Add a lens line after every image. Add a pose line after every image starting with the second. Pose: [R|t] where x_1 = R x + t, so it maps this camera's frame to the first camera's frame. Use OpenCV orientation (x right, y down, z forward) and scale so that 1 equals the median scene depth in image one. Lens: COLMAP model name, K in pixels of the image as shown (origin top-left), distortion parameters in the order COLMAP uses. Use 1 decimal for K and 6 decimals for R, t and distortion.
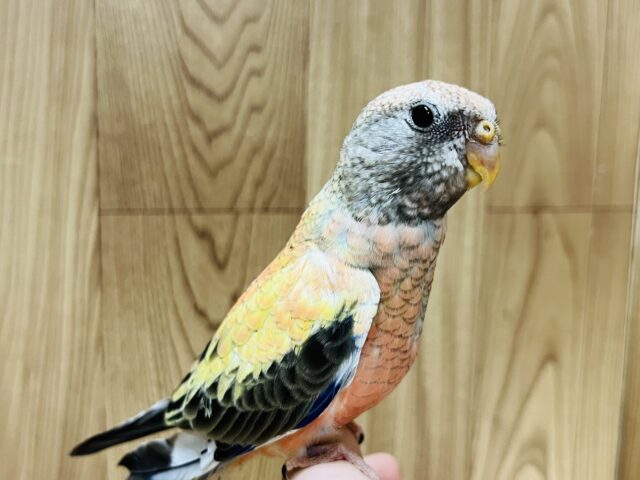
lens RADIAL K [[698.1, 0, 323.1], [0, 698.1, 243.5], [0, 0, 1]] dist [-0.014871, 0.000000]
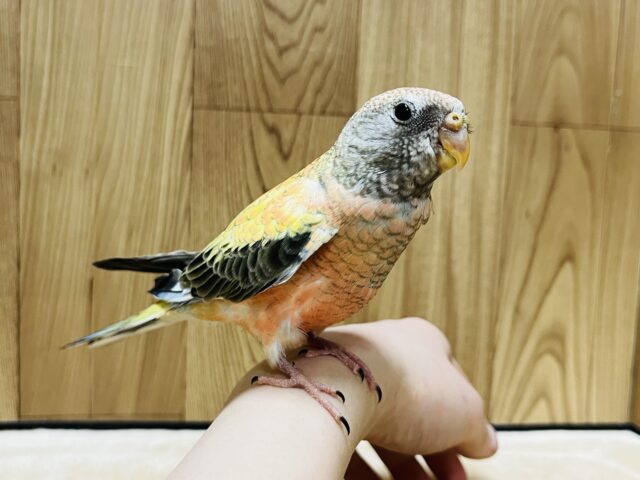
lens RADIAL K [[750.7, 0, 325.8], [0, 750.7, 235.7], [0, 0, 1]] dist [0.002587, 0.000000]
pose [[0.992025, 0.039471, -0.119704, 0.091233], [-0.044155, 0.998349, -0.036730, 0.221709], [0.118056, 0.041723, 0.992130, -0.313291]]
